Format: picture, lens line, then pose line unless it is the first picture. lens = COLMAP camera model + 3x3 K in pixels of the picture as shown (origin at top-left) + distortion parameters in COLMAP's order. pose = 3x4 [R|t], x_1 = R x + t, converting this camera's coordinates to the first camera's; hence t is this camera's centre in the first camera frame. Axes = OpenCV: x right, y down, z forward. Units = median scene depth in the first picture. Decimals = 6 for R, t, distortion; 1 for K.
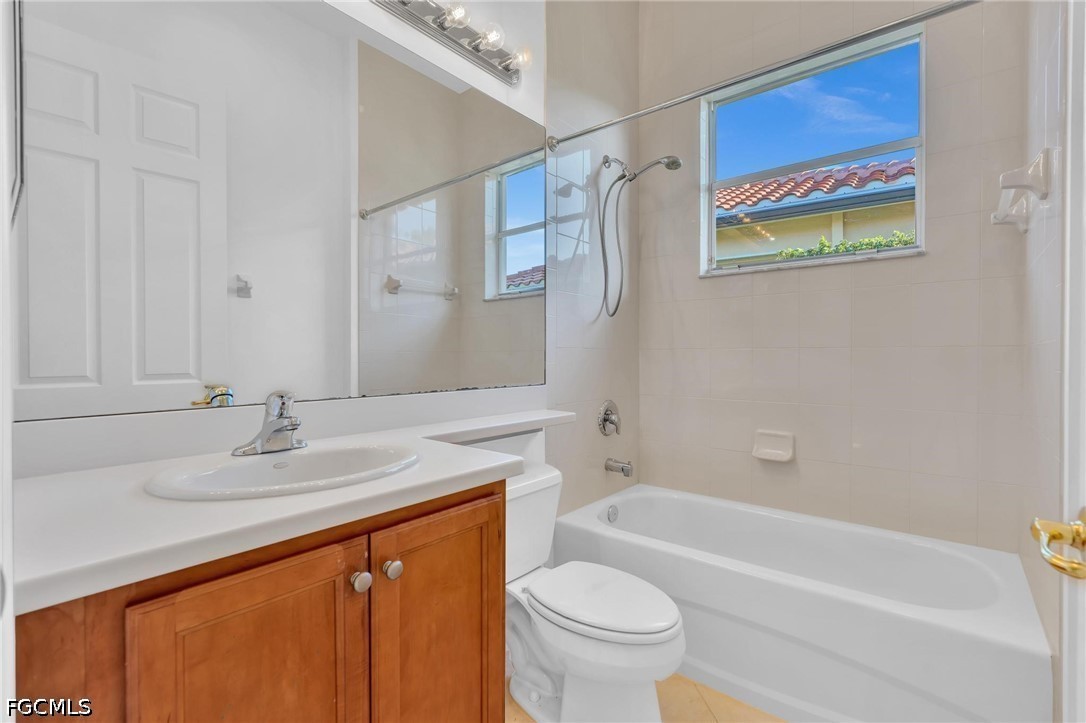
lens RADIAL K [[497.2, 0, 542.9], [0, 497.2, 364.8], [0, 0, 1]] dist [-0.011347, 0.009156]
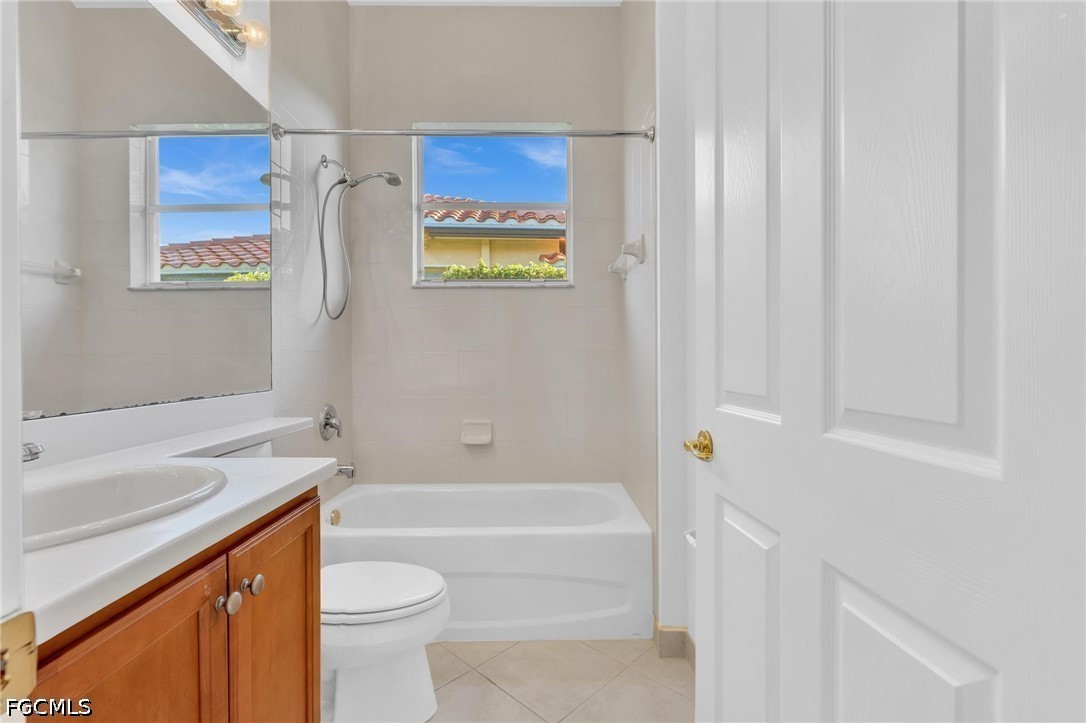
lens RADIAL K [[507.9, 0, 543.0], [0, 507.9, 367.5], [0, 0, 1]] dist [0.000489, 0.000110]
pose [[0.754907, -0.016595, 0.655621, -0.220710], [0.016476, 0.999844, 0.006336, -0.000378], [-0.655624, 0.006019, 0.755063, -0.042599]]
